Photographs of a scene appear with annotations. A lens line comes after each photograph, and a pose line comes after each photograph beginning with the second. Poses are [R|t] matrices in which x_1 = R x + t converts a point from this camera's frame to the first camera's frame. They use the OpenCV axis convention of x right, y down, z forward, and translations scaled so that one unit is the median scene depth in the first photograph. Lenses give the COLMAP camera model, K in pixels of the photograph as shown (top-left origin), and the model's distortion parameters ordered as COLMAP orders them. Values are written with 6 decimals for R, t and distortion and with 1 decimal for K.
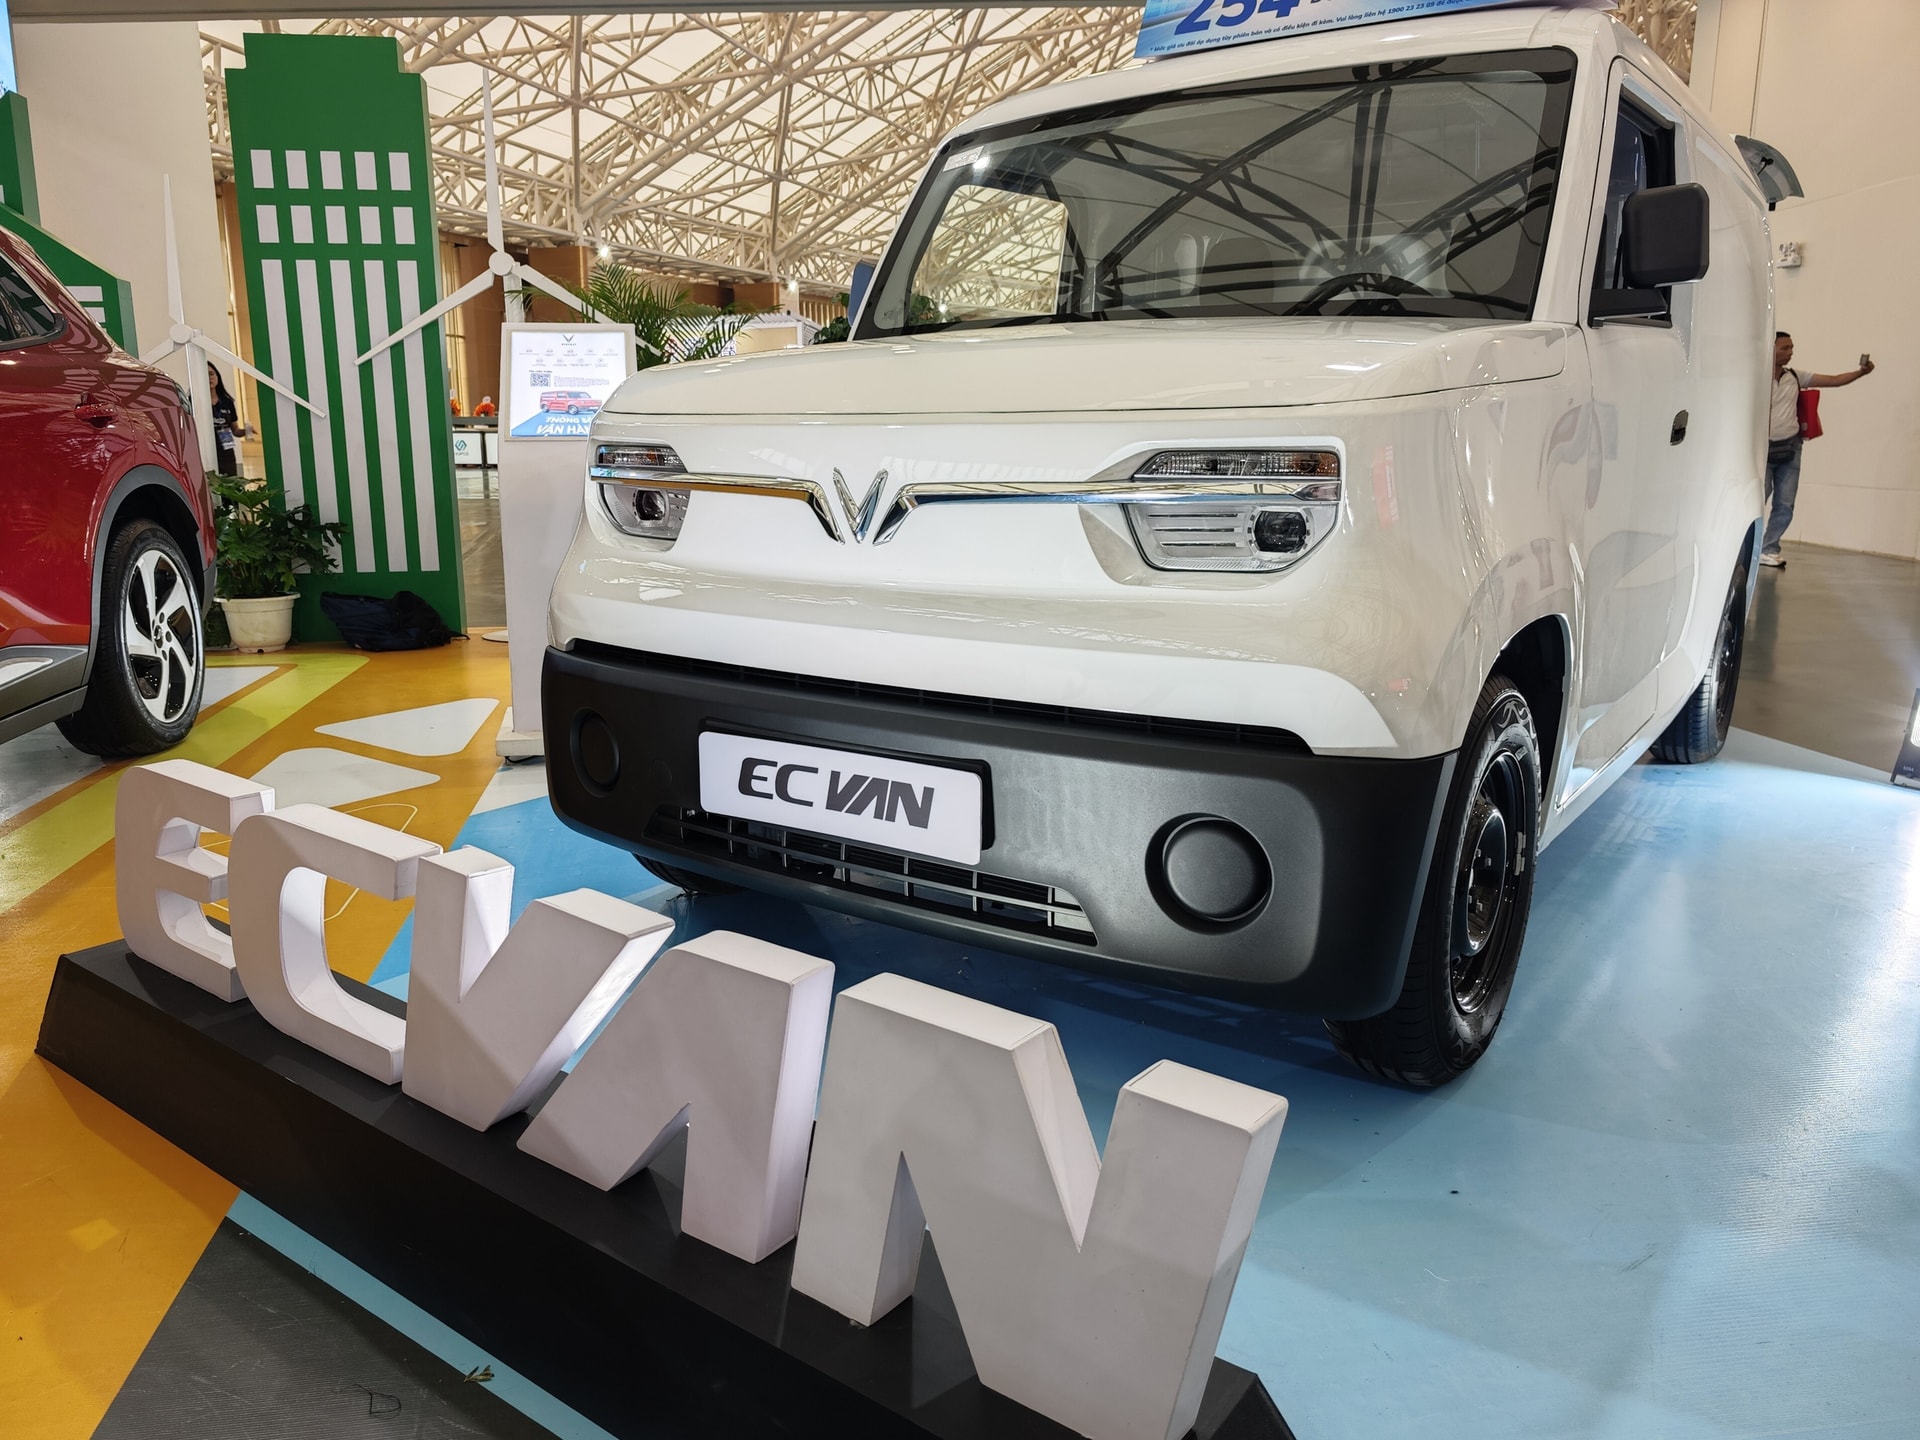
lens RADIAL K [[1378.9, 0, 960.0], [0, 1378.9, 720.0], [0, 0, 1]] dist [0.003563, -0.000438]
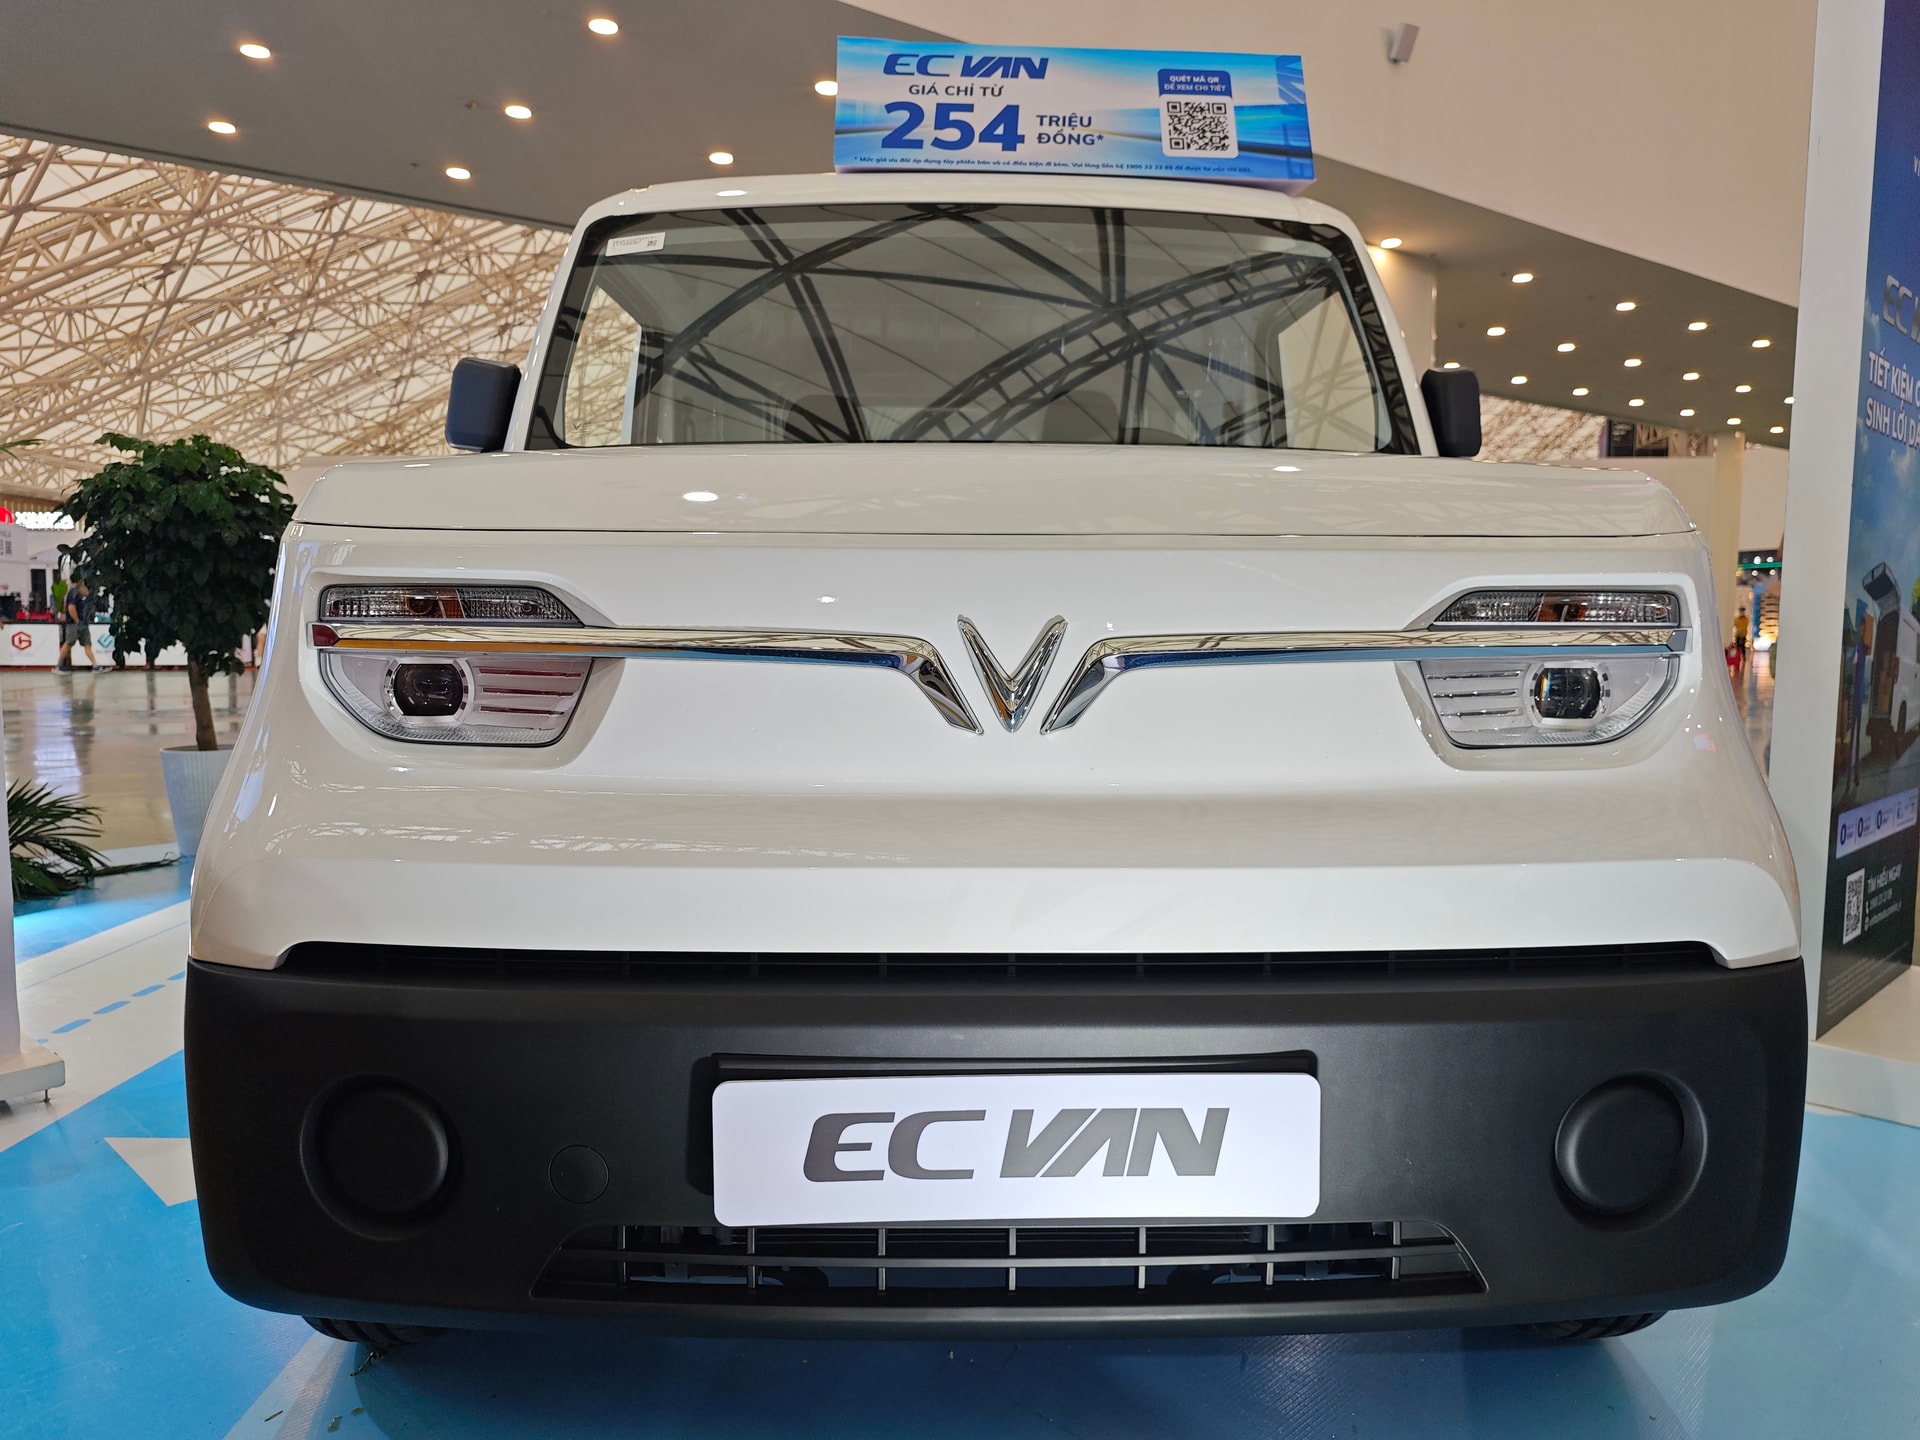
lens RADIAL K [[1299.7, 0, 960.0], [0, 1299.7, 720.0], [0, 0, 1]] dist [-0.026604, 0.007913]
pose [[0.802856, -0.038302, 0.594941, -0.403723], [0.117683, 0.988480, -0.095172, -0.073424], [-0.584442, 0.146423, 0.798115, 0.492788]]
